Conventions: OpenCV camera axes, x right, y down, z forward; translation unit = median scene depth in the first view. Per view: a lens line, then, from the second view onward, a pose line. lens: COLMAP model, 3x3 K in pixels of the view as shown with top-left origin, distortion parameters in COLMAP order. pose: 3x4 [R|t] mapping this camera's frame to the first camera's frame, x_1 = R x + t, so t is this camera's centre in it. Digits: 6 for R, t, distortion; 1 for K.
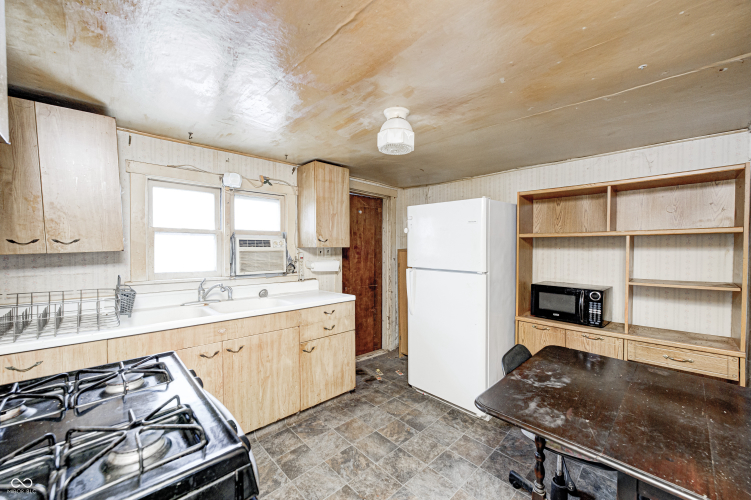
lens RADIAL K [[295.2, 0, 376.7], [0, 295.2, 252.3], [0, 0, 1]] dist [0.000465, 0.001458]
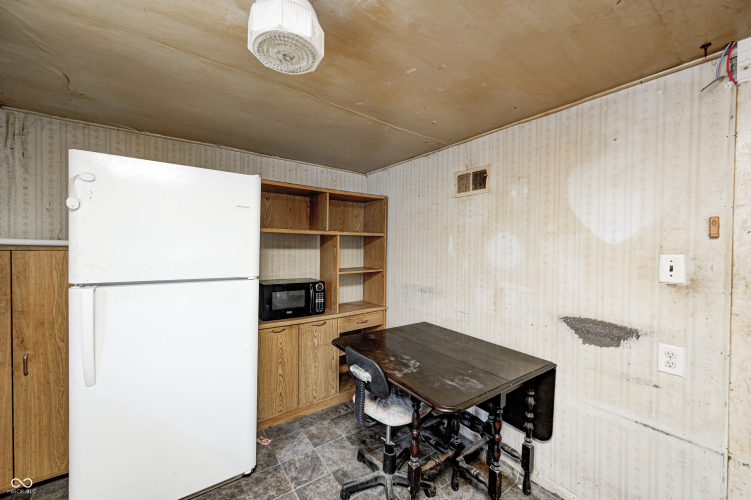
lens RADIAL K [[295.2, 0, 378.4], [0, 295.2, 250.5], [0, 0, 1]] dist [0.000465, 0.001458]
pose [[0.130984, -0.012374, 0.991307, -0.221087], [0.000469, 0.999923, 0.012420, -0.004480], [-0.991384, -0.001162, 0.130979, 0.388078]]
